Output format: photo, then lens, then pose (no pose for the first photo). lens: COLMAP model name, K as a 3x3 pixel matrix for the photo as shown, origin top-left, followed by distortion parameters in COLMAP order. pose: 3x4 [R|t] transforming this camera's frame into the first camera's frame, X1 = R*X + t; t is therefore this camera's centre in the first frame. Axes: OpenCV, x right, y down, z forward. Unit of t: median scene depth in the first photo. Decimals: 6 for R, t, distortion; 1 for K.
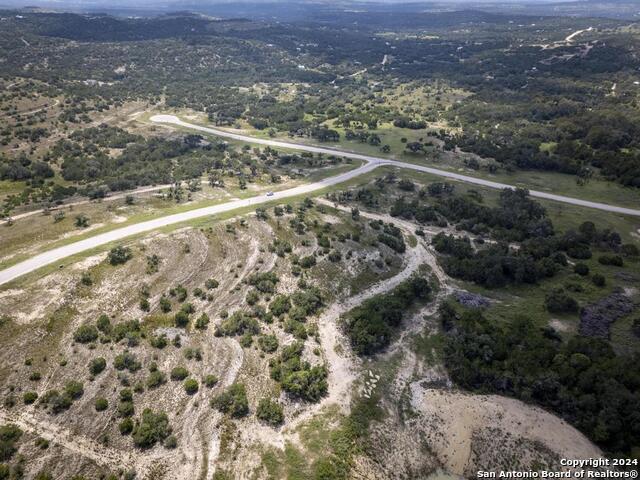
lens RADIAL K [[469.0, 0, 319.5], [0, 469.0, 237.8], [0, 0, 1]] dist [0.067256, -0.054128]
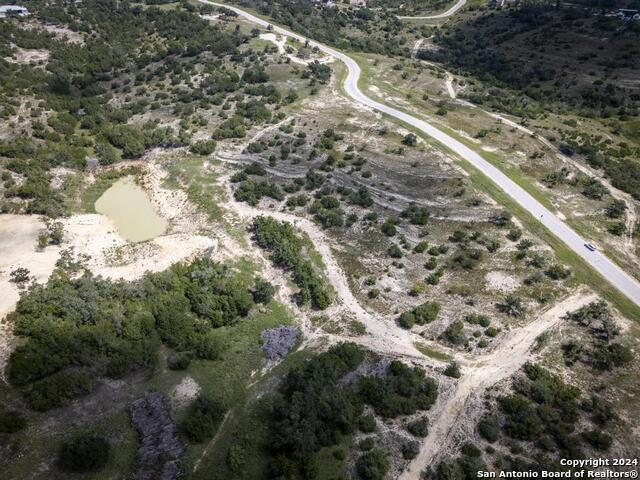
lens RADIAL K [[469.0, 0, 320.7], [0, 469.0, 243.1], [0, 0, 1]] dist [0.067256, -0.054128]
pose [[-0.456678, 0.480386, -0.748782, 0.886059], [-0.423025, 0.623174, 0.657802, -0.579708], [0.782621, 0.617157, -0.081375, 1.108713]]
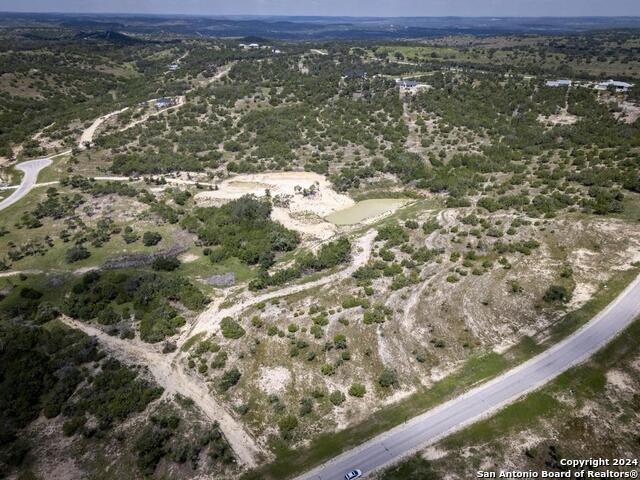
lens RADIAL K [[469.0, 0, 318.2], [0, 469.0, 240.7], [0, 0, 1]] dist [0.067256, -0.054128]
pose [[-0.934192, -0.162533, 0.317597, -0.267712], [0.157822, 0.610098, 0.776449, -0.852716], [-0.319964, 0.775476, -0.544298, 1.610118]]
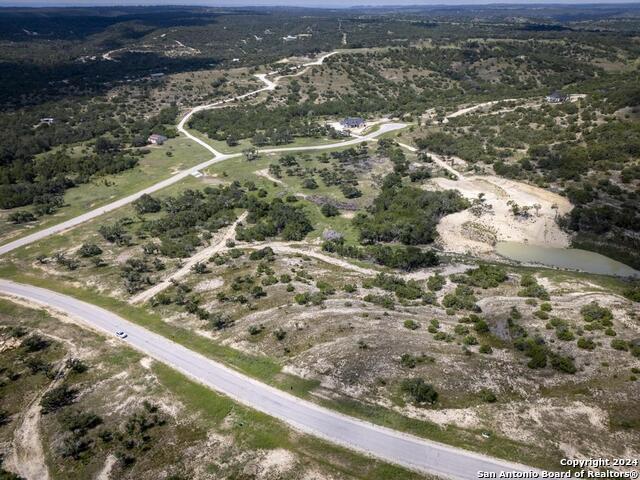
lens RADIAL K [[469.0, 0, 319.8], [0, 469.0, 238.8], [0, 0, 1]] dist [0.067256, -0.054128]
pose [[-0.117951, -0.448521, 0.885955, -0.931894], [0.459960, 0.766026, 0.449043, -0.516483], [-0.880070, 0.460469, 0.115948, 0.960457]]
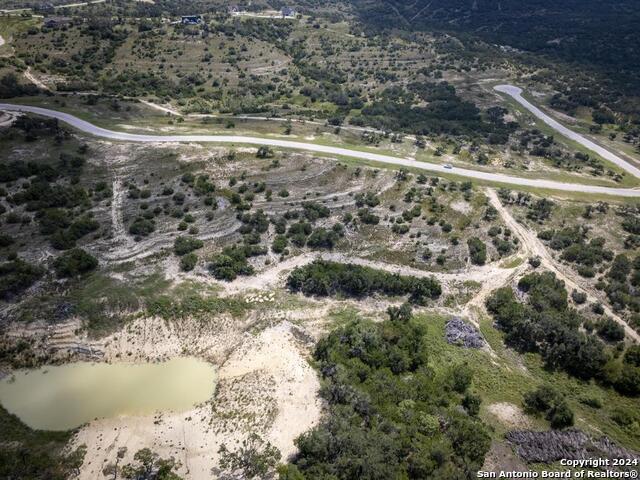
lens RADIAL K [[469.0, 0, 321.2], [0, 469.0, 238.5], [0, 0, 1]] dist [0.067256, -0.054128]
pose [[0.555762, 0.427421, -0.713050, 0.776080], [-0.390719, 0.891370, 0.229778, -0.123389], [0.733803, 0.150900, 0.662391, 0.246546]]
